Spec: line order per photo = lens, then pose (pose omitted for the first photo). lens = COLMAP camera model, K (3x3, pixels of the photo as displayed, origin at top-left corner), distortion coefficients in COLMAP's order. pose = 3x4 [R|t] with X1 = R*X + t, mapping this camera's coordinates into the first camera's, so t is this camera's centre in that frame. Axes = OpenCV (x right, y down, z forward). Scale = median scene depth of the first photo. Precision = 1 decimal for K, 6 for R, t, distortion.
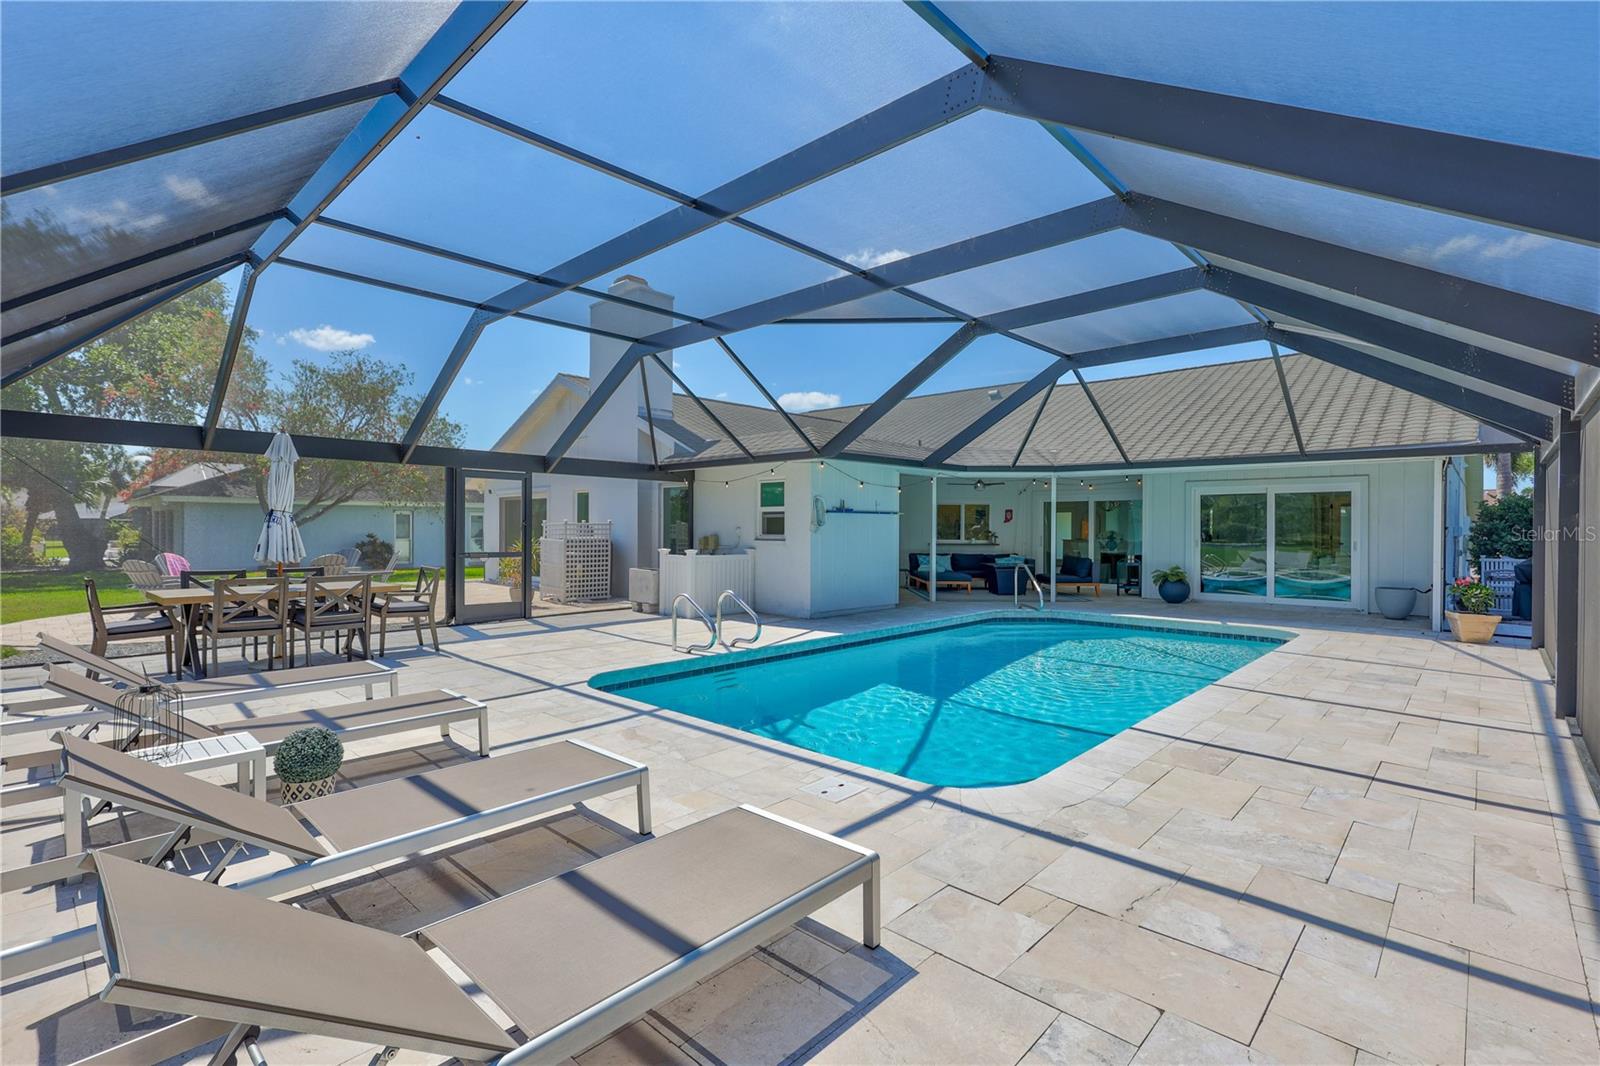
lens RADIAL K [[737.4, 0, 797.4], [0, 737.4, 533.0], [0, 0, 1]] dist [-0.004194, 0.001399]
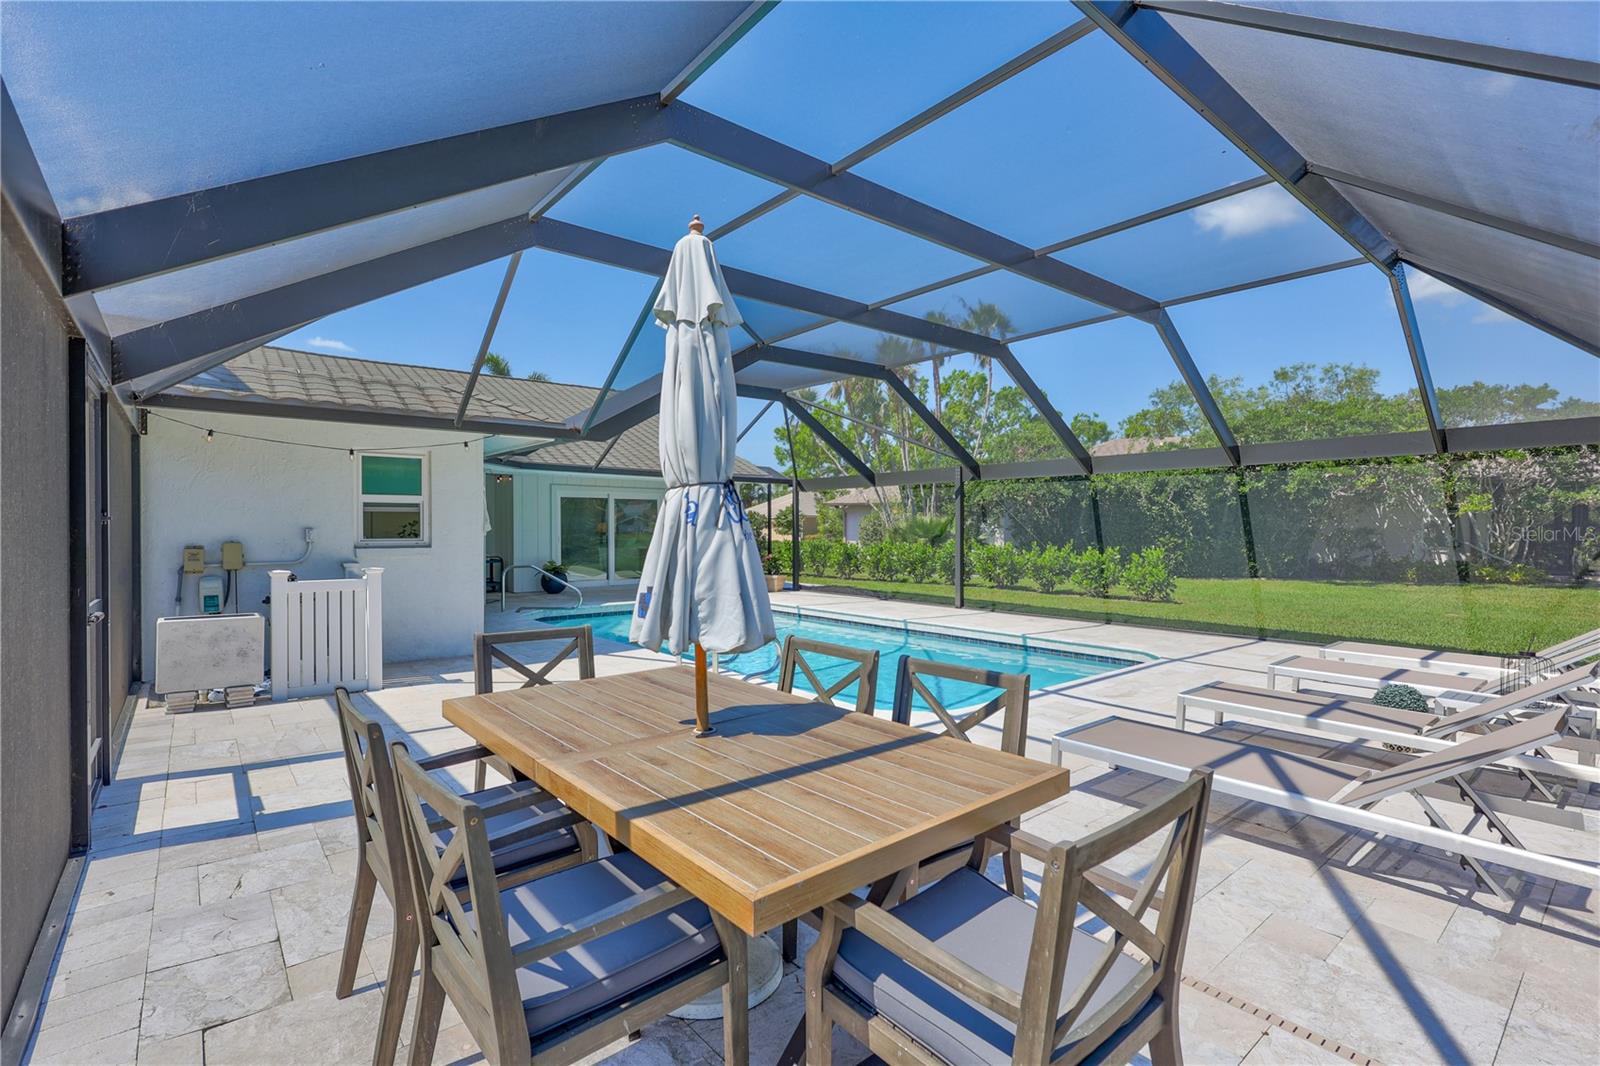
lens RADIAL K [[737.4, 0, 797.4], [0, 737.4, 533.0], [0, 0, 1]] dist [-0.004194, 0.001399]
pose [[0.124284, -0.012799, 0.992164, -0.630203], [0.005287, 0.999911, 0.012236, -0.008920], [-0.992233, 0.003724, 0.124341, 0.570763]]
